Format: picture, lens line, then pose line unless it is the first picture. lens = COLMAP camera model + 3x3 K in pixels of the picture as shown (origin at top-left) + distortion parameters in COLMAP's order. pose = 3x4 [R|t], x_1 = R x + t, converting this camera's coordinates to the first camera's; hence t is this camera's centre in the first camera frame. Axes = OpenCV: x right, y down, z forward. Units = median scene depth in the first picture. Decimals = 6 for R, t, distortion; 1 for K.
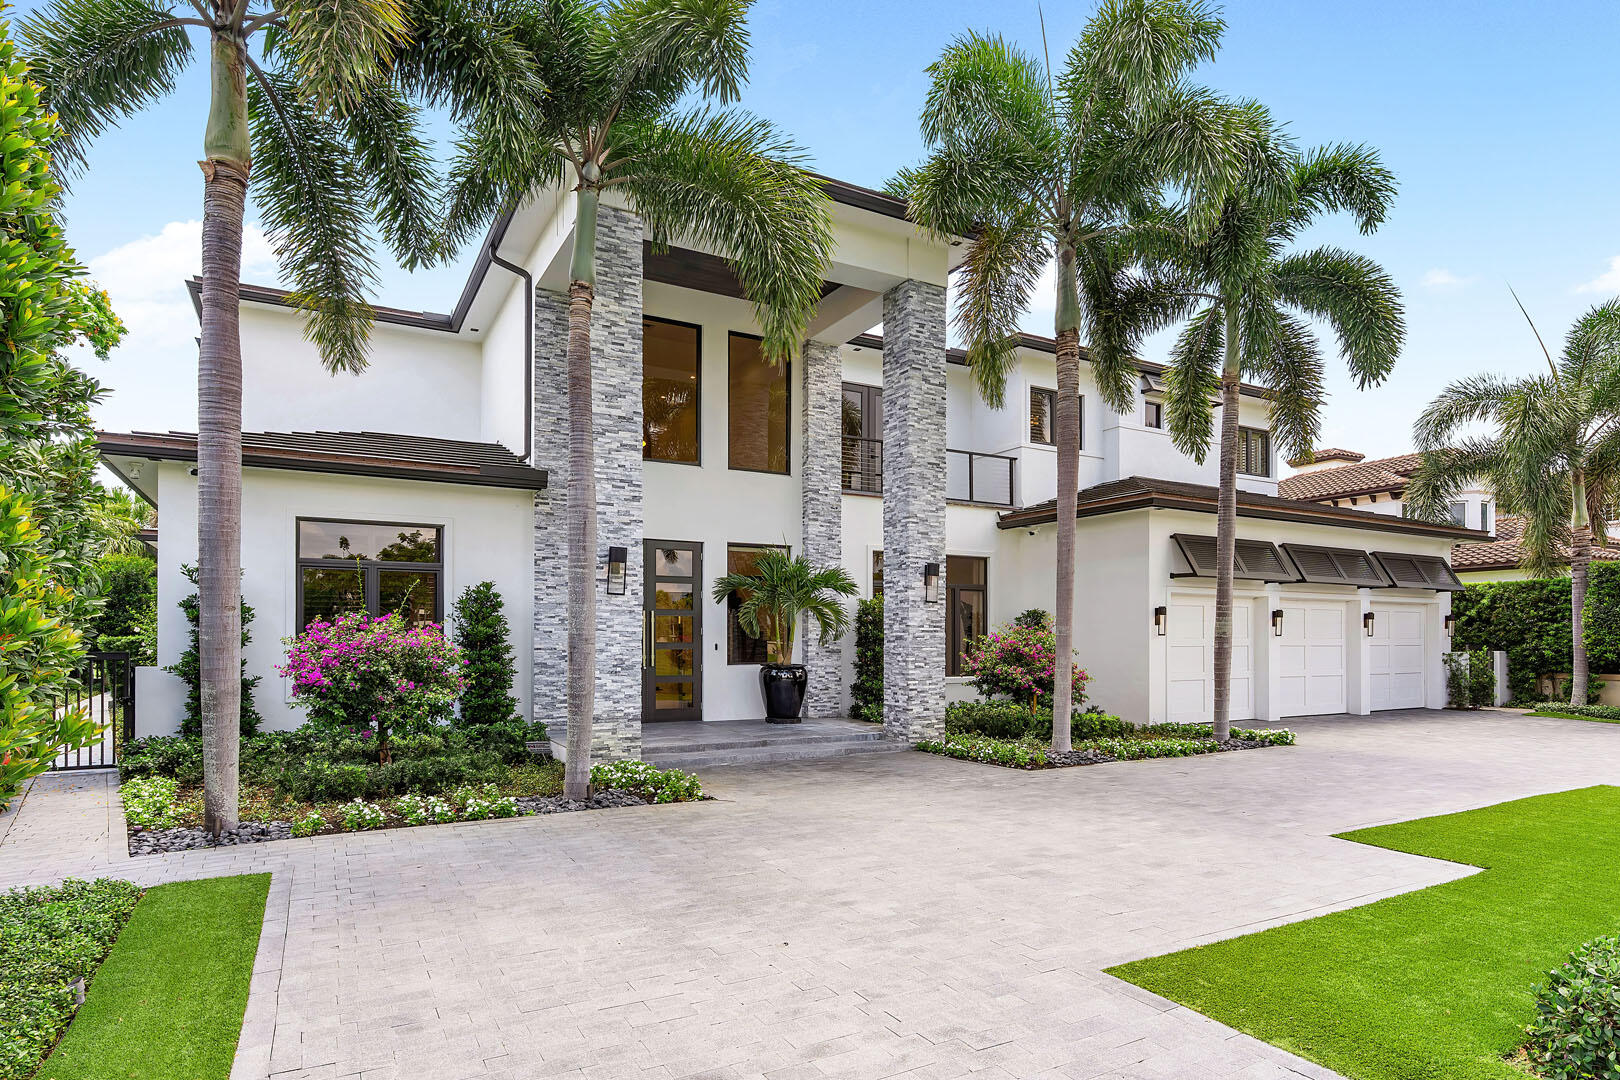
lens RADIAL K [[848.4, 0, 810.9], [0, 848.4, 510.8], [0, 0, 1]] dist [-0.002567, -0.000049]
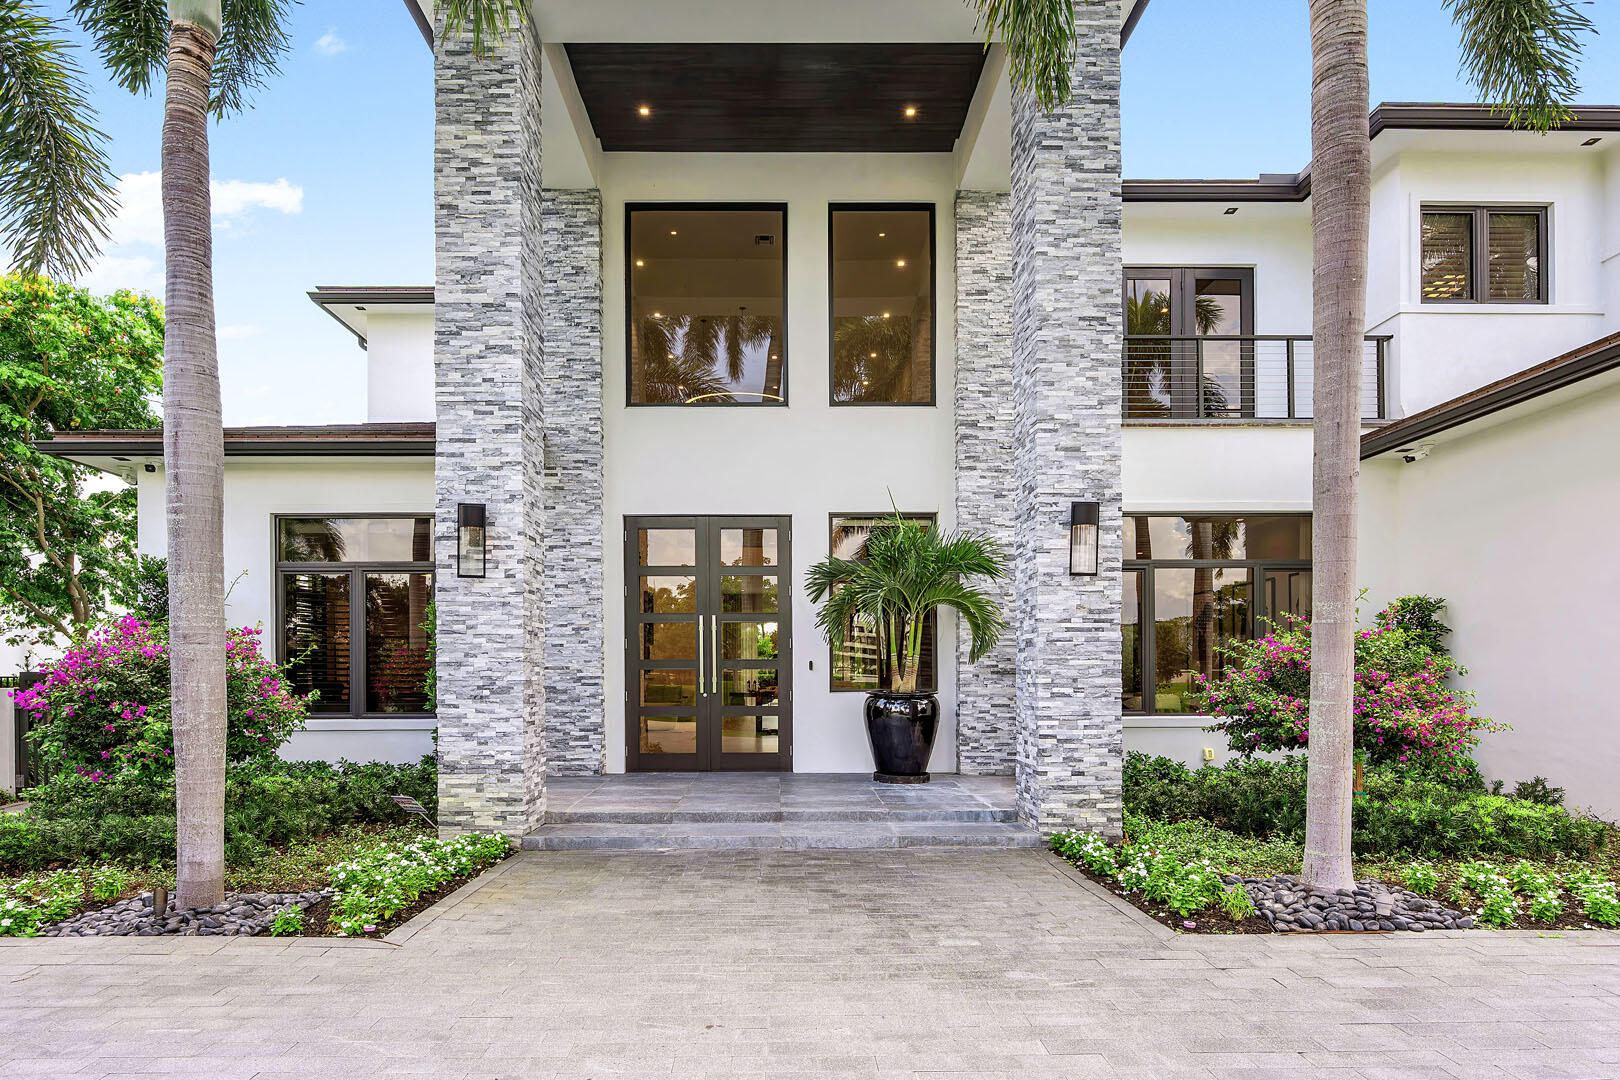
lens RADIAL K [[868.0, 0, 810.7], [0, 868.0, 601.3], [0, 0, 1]] dist [-0.002422, -0.000450]
pose [[0.879787, -0.044769, -0.473256, 0.245098], [0.076253, 0.995955, 0.047539, 0.084273], [0.469213, -0.077911, 0.879641, 0.433993]]
